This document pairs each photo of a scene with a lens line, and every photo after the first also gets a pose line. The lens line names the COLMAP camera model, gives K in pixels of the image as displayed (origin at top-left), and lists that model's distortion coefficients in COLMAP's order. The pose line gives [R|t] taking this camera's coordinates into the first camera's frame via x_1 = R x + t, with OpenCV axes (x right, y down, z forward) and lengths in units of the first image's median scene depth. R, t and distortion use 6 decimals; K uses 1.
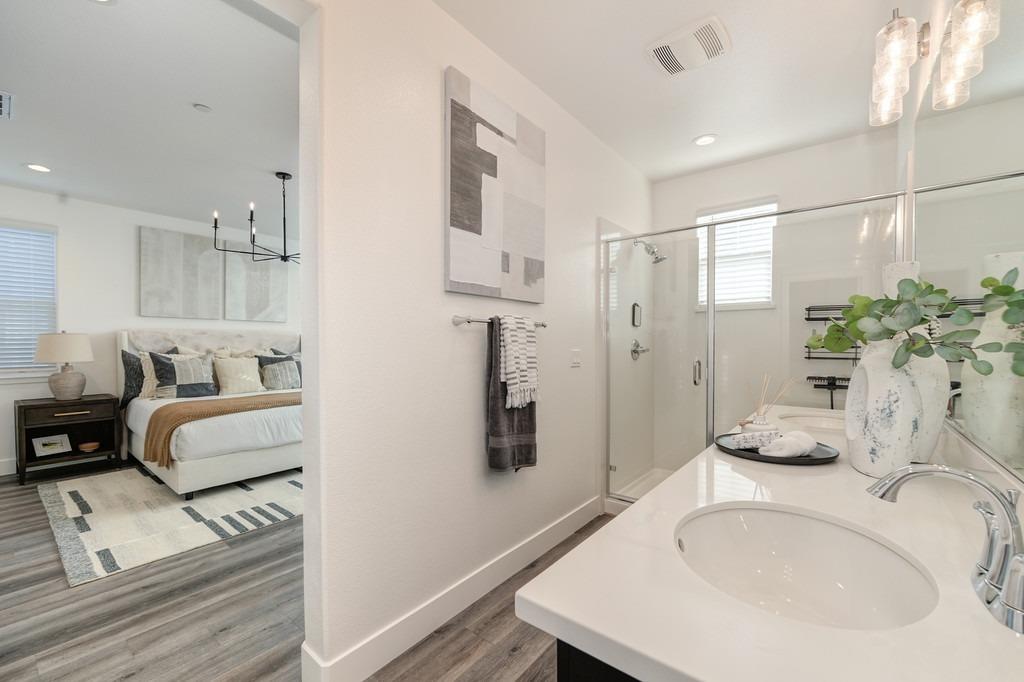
lens RADIAL K [[421.7, 0, 505.5], [0, 421.7, 345.8], [0, 0, 1]] dist [-0.000288, -0.000508]
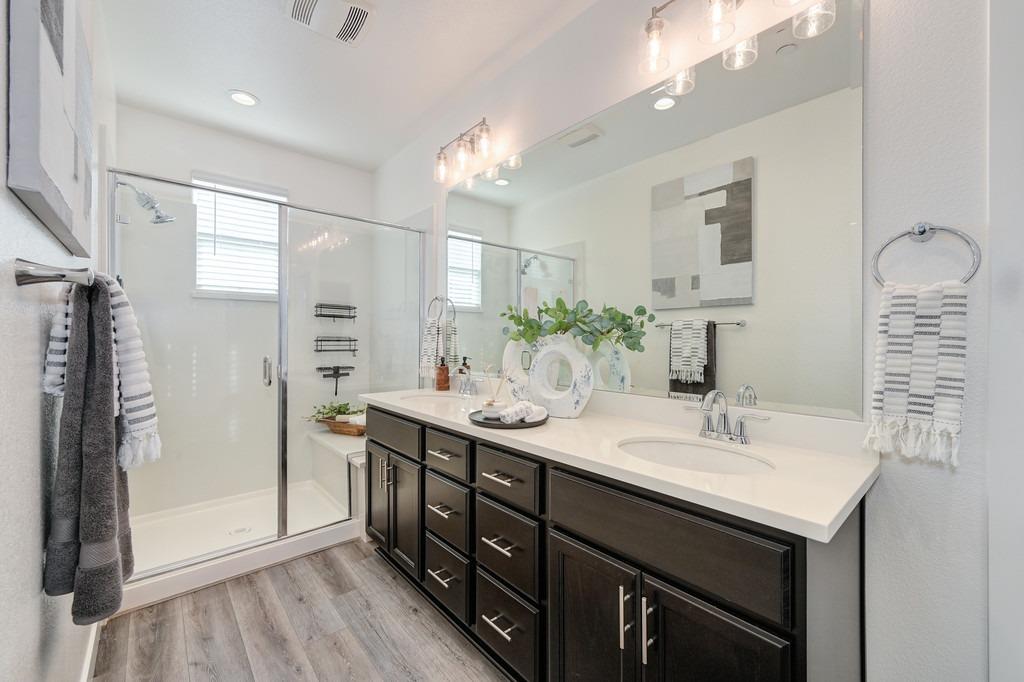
lens RADIAL K [[421.7, 0, 511.7], [0, 421.7, 338.1], [0, 0, 1]] dist [-0.000288, -0.000508]
pose [[0.158646, 0.001107, 0.987335, -0.285915], [0.003682, 0.999992, -0.001713, -0.000393], [-0.987329, 0.003907, 0.158640, 0.346473]]
